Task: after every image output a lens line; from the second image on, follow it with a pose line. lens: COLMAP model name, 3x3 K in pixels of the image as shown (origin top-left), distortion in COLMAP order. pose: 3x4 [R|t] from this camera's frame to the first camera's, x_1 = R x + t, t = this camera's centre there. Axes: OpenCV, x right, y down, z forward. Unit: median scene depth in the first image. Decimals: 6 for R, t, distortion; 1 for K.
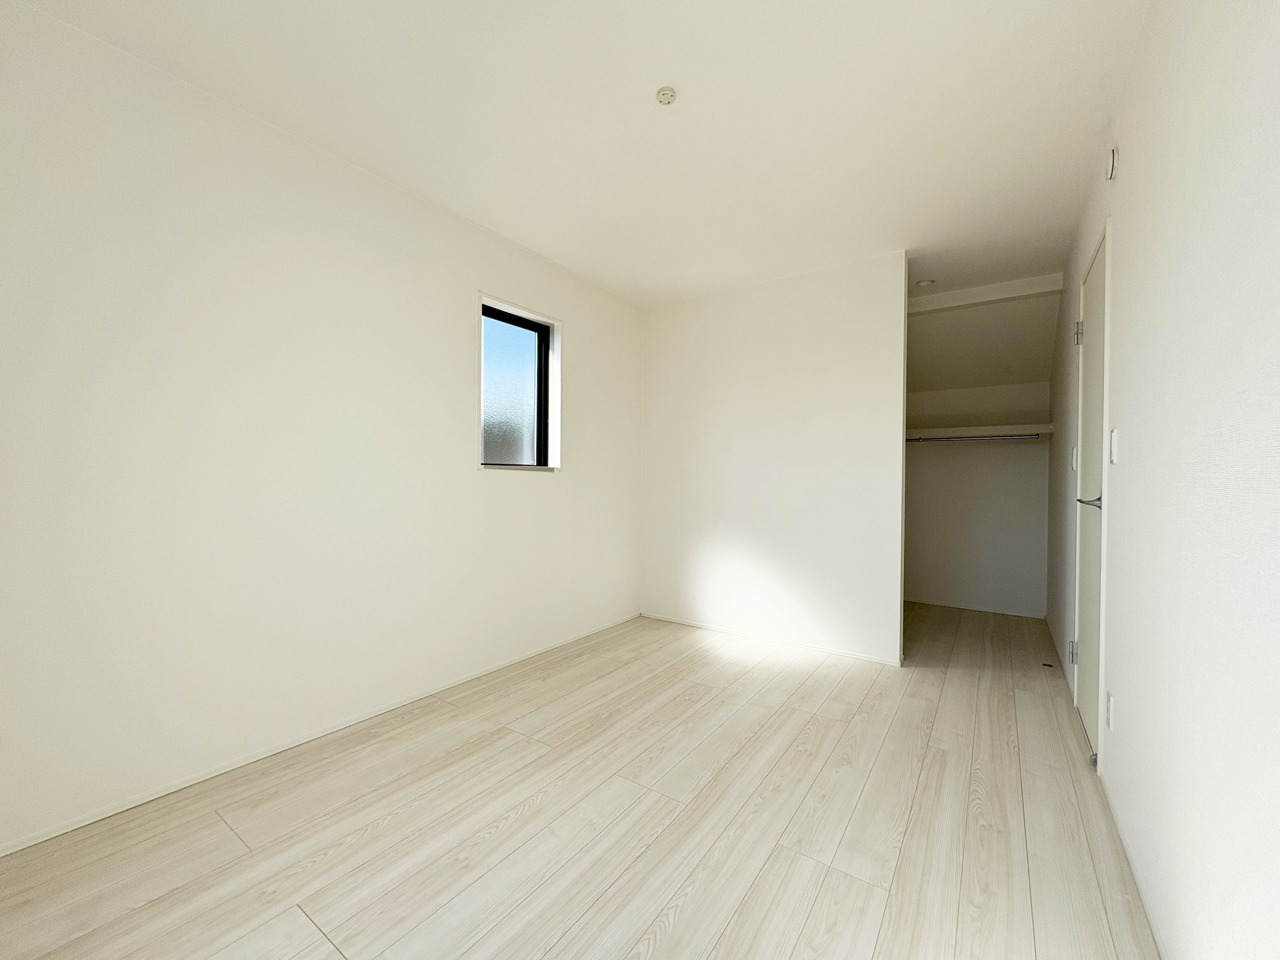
lens RADIAL K [[509.9, 0, 644.2], [0, 509.9, 475.8], [0, 0, 1]] dist [-0.000401, 0.000324]
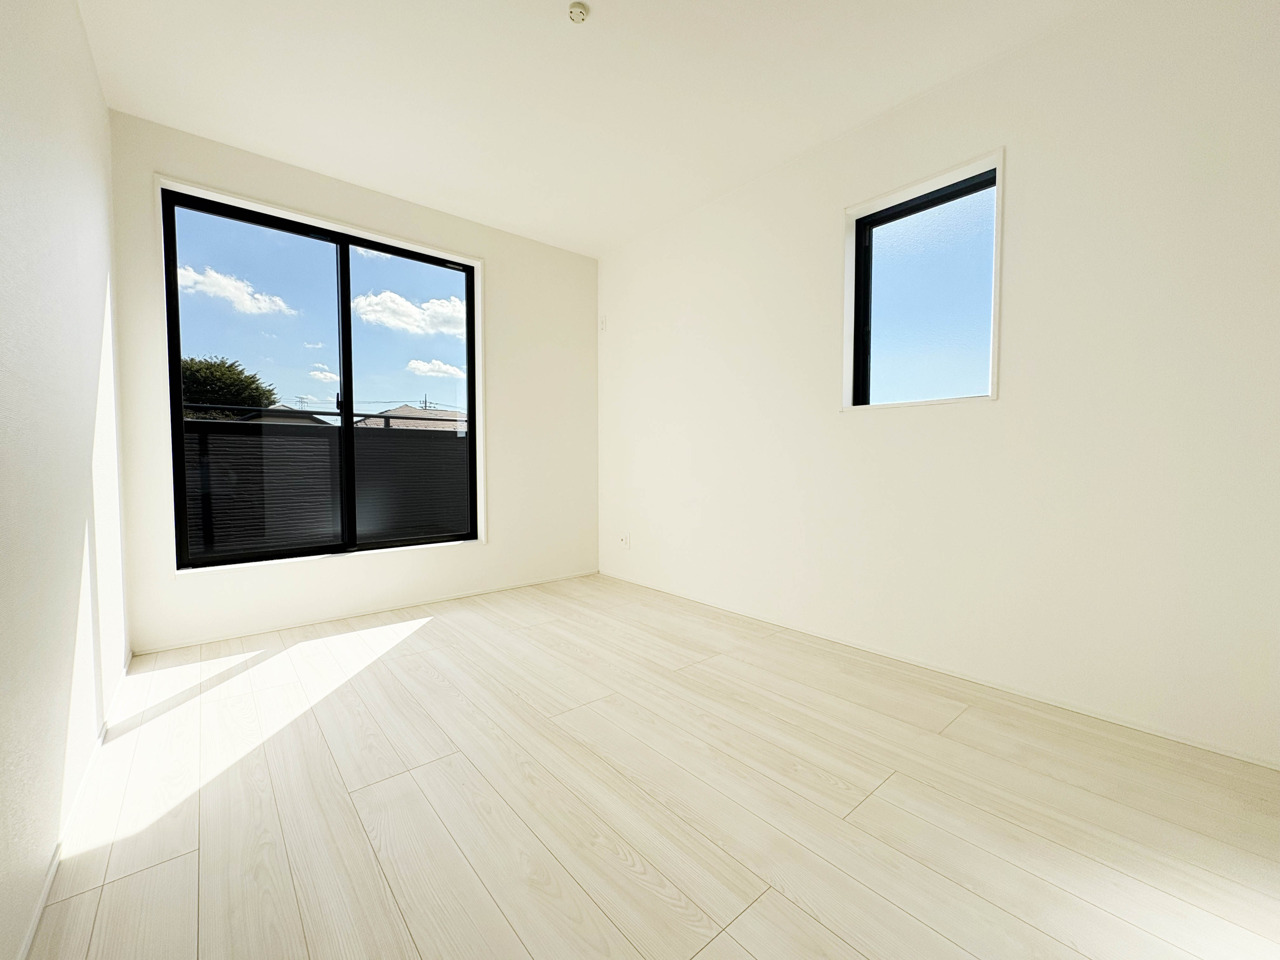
lens RADIAL K [[509.9, 0, 642.8], [0, 509.9, 481.6], [0, 0, 1]] dist [-0.000401, 0.000324]
pose [[-0.250953, 0.033398, -0.967423, 0.835431], [0.000201, 0.999406, 0.034450, 0.099197], [0.967999, 0.008451, -0.250811, 1.168679]]
